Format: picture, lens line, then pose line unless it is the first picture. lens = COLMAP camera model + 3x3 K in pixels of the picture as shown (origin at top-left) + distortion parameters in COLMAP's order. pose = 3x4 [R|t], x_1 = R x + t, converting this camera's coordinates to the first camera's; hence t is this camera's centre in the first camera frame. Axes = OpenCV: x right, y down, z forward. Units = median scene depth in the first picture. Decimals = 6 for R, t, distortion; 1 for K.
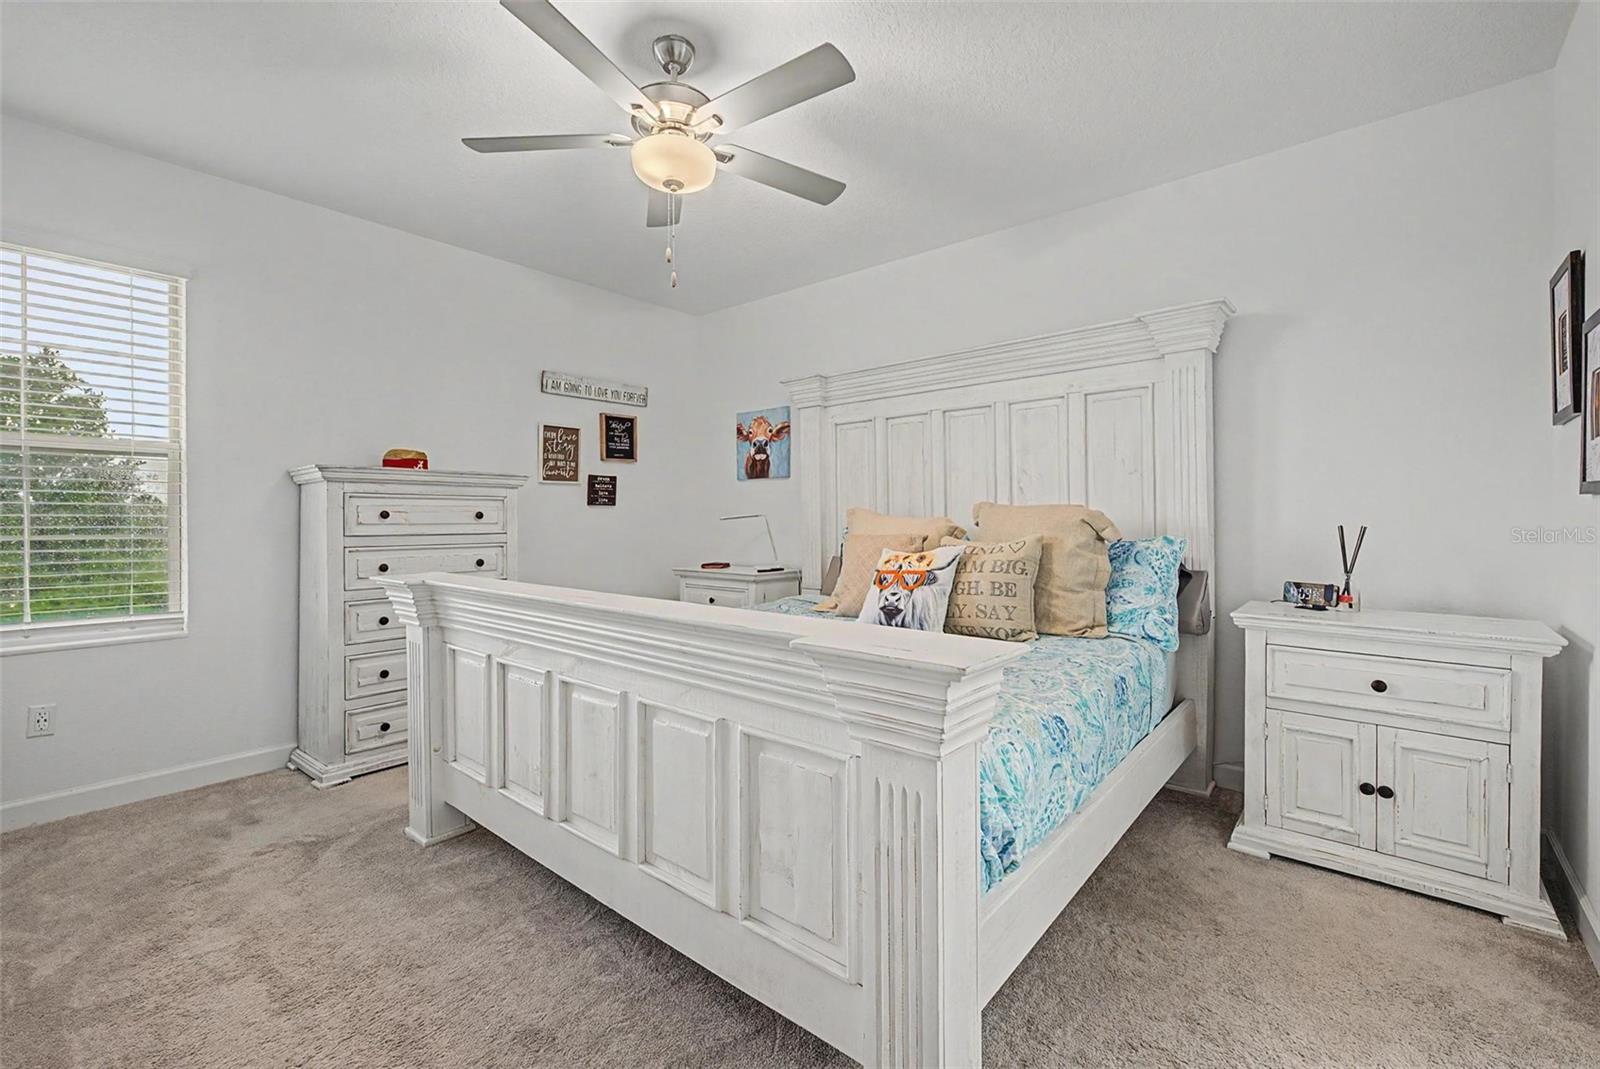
lens RADIAL K [[681.9, 0, 782.7], [0, 681.9, 516.5], [0, 0, 1]] dist [-0.001212, 0.000413]
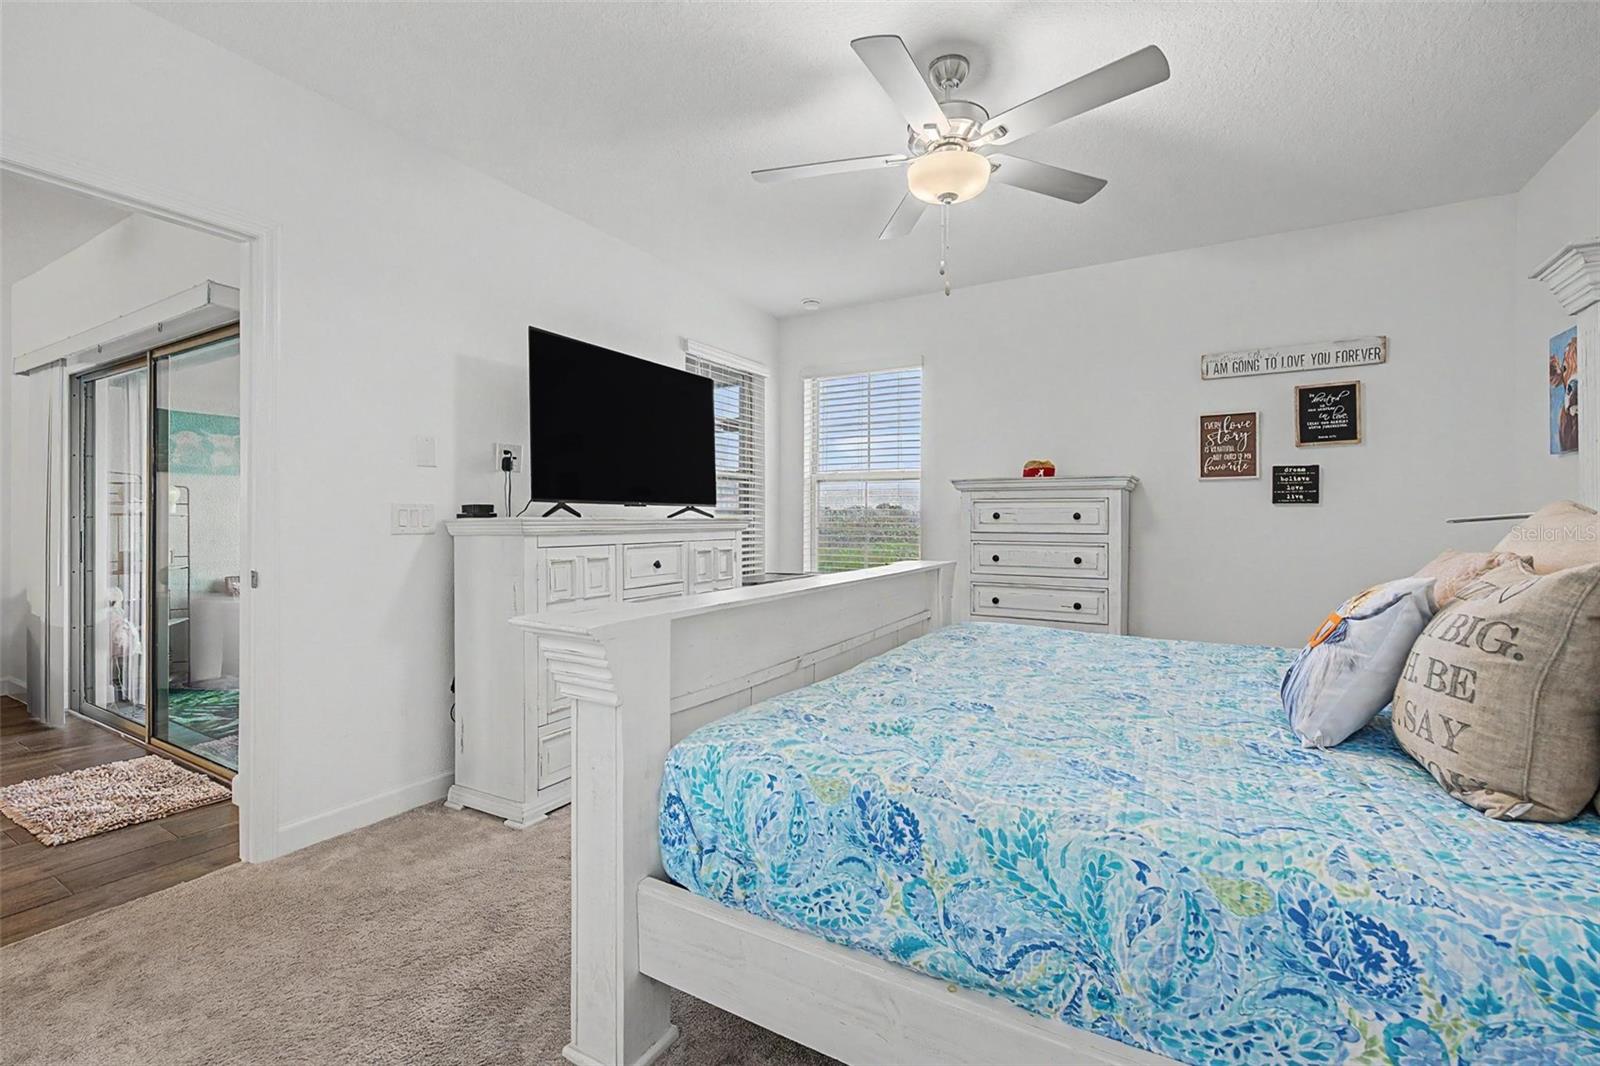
lens RADIAL K [[681.9, 0, 813.7], [0, 681.9, 520.3], [0, 0, 1]] dist [-0.001212, 0.000413]
pose [[0.193065, 0.004749, -0.981175, 0.417669], [-0.000417, 0.999989, 0.004758, -0.000087], [0.981186, -0.000509, 0.193064, 0.307236]]
